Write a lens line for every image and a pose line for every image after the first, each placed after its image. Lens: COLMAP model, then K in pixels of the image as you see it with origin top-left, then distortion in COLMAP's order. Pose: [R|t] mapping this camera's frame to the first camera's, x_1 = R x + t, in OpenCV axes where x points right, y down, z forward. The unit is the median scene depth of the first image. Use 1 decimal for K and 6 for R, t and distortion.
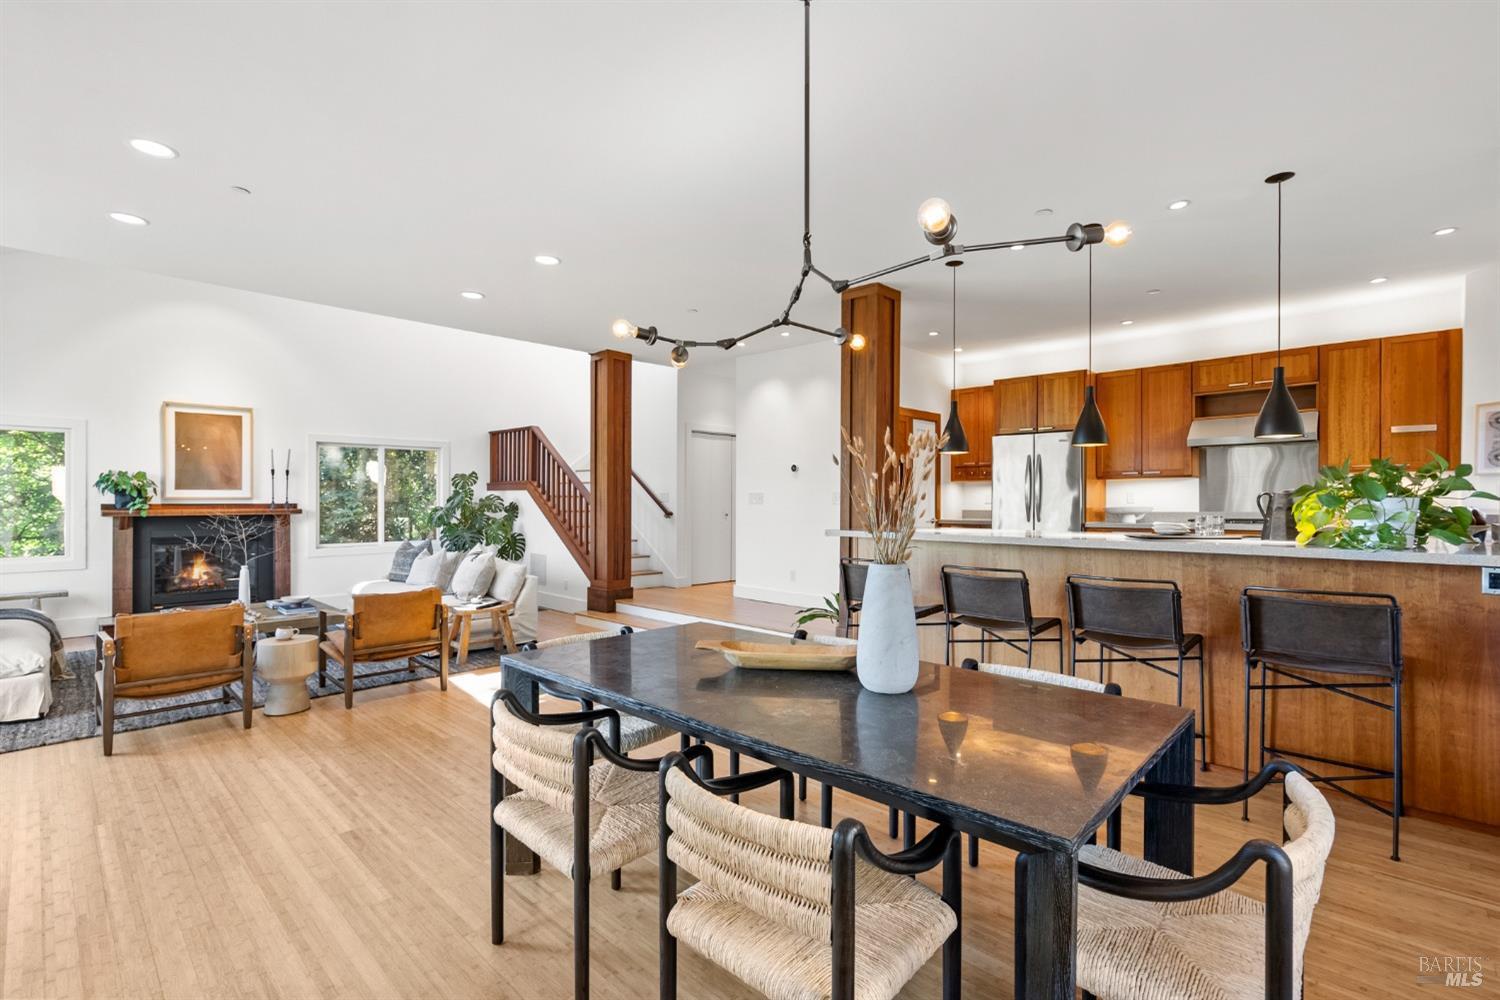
lens RADIAL K [[682.1, 0, 747.4], [0, 682.1, 501.2], [0, 0, 1]] dist [-0.002994, 0.000549]
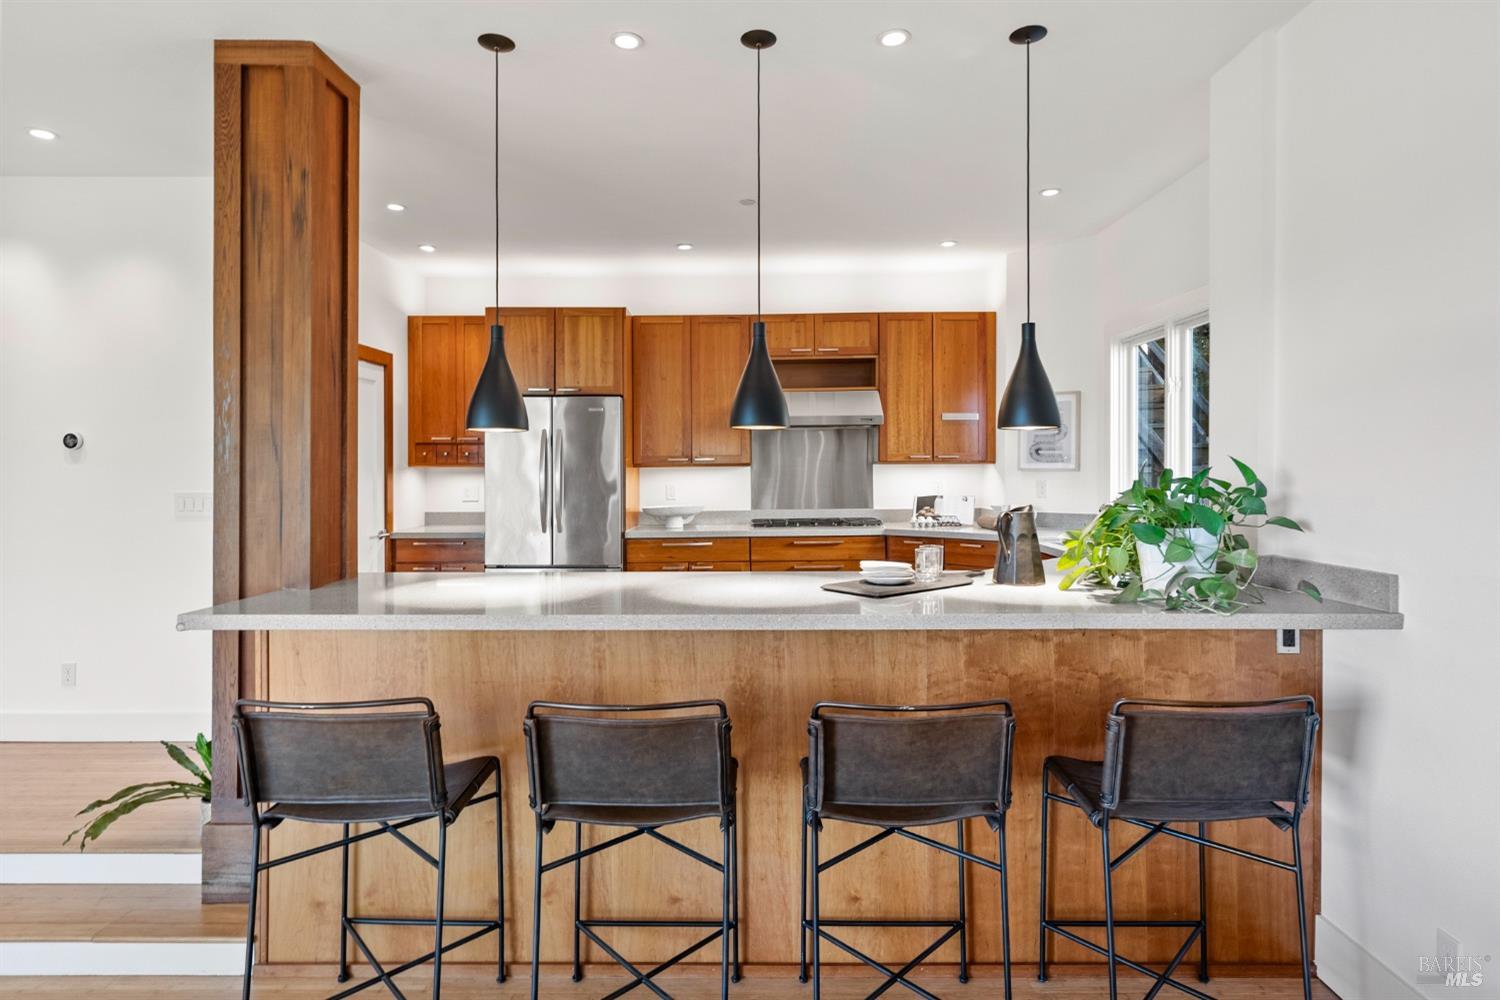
lens RADIAL K [[820.7, 0, 753.1], [0, 820.7, 469.7], [0, 0, 1]] dist [-0.000174, 0.001015]
pose [[0.721967, -0.004453, 0.691913, 0.024052], [0.006739, 0.999977, -0.000595, -0.035635], [-0.691894, 0.005093, 0.721981, 0.387901]]
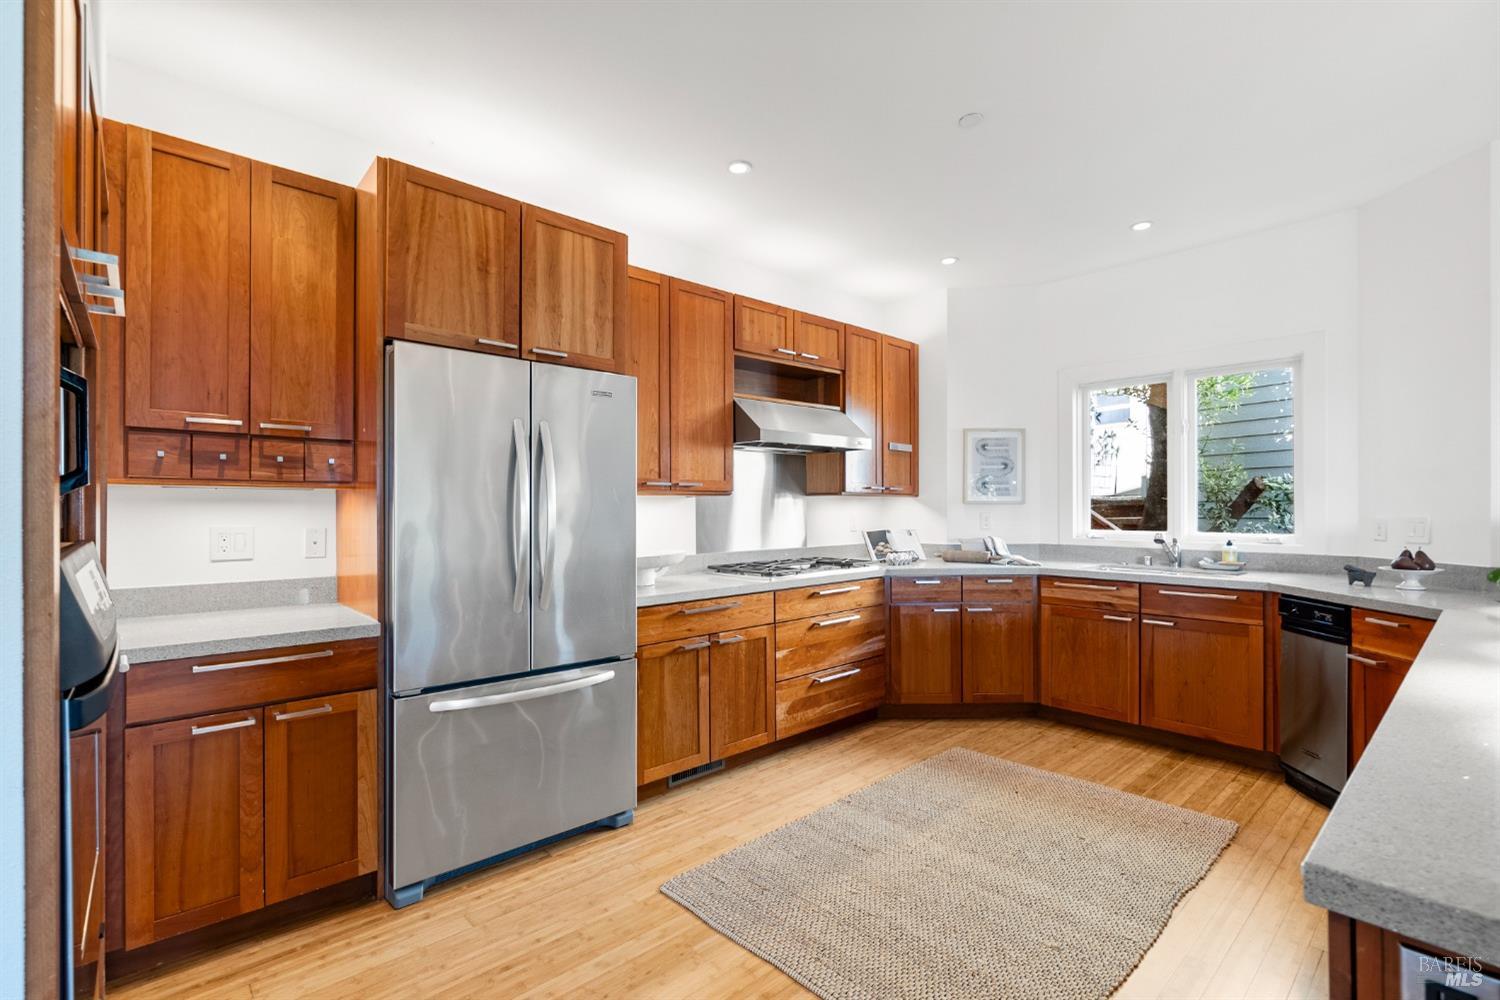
lens RADIAL K [[682.1, 0, 750.8], [0, 682.1, 507.7], [0, 0, 1]] dist [-0.002994, 0.000549]
pose [[0.054356, -0.000742, 0.998521, 0.094973], [0.003321, 0.999994, 0.000562, -0.029401], [-0.998516, 0.003286, 0.054358, 1.101565]]
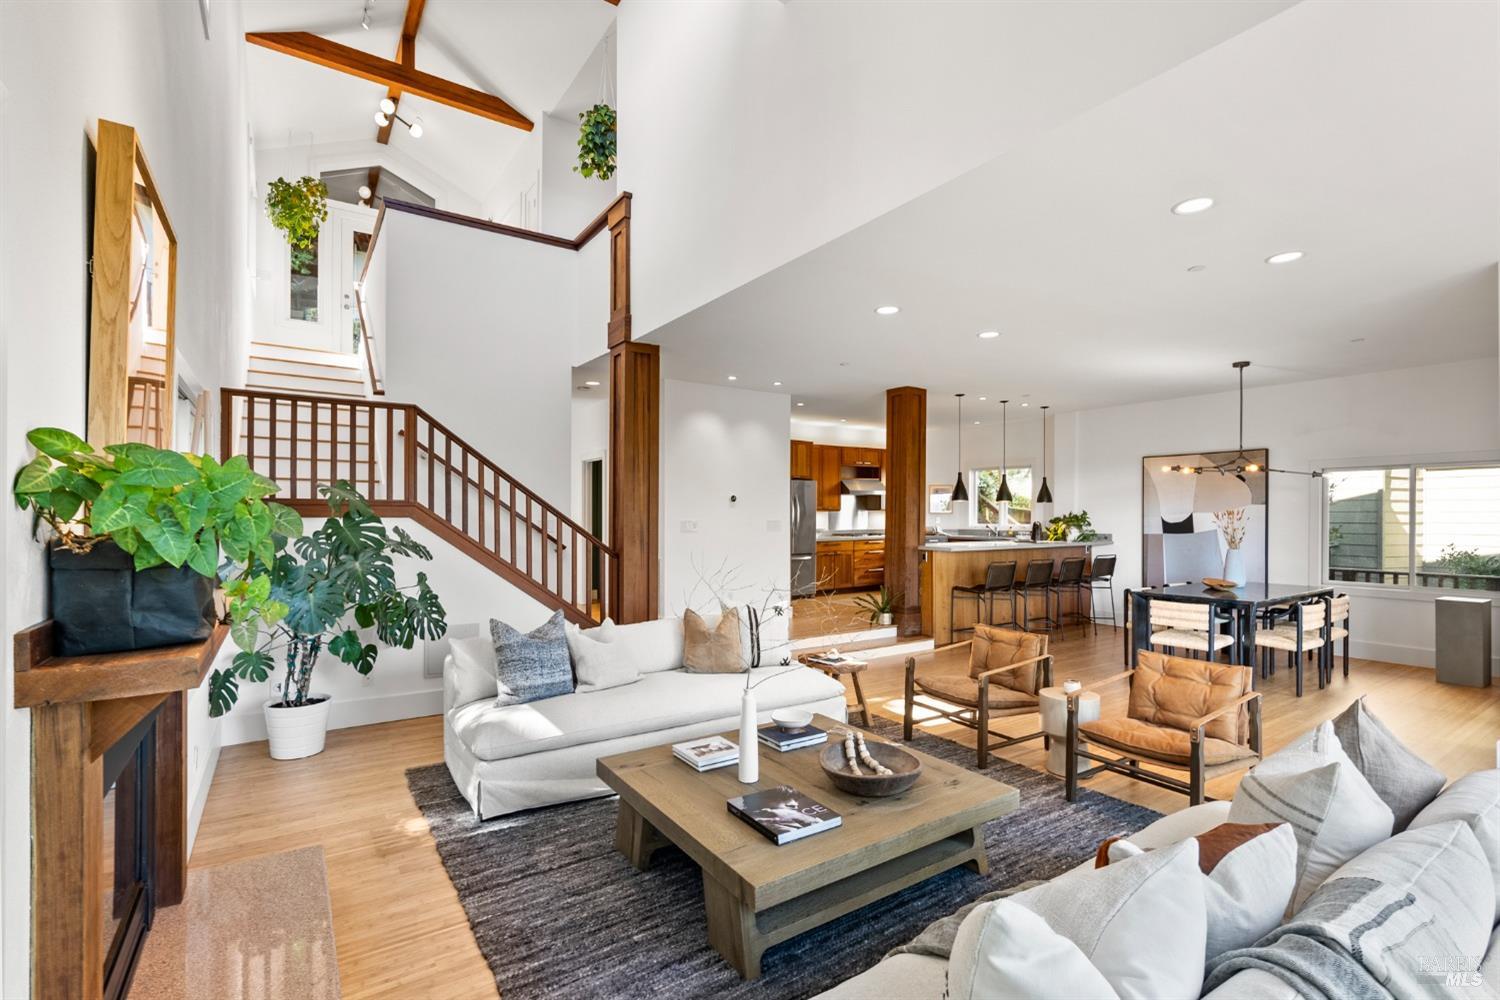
lens RADIAL K [[682.1, 0, 750.9], [0, 682.1, 510.4], [0, 0, 1]] dist [-0.002994, 0.000549]
pose [[0.197491, 0.004598, 0.980294, -1.349362], [-0.002167, 0.999989, -0.004254, -0.034054], [-0.980302, -0.001284, 0.197498, 1.013998]]
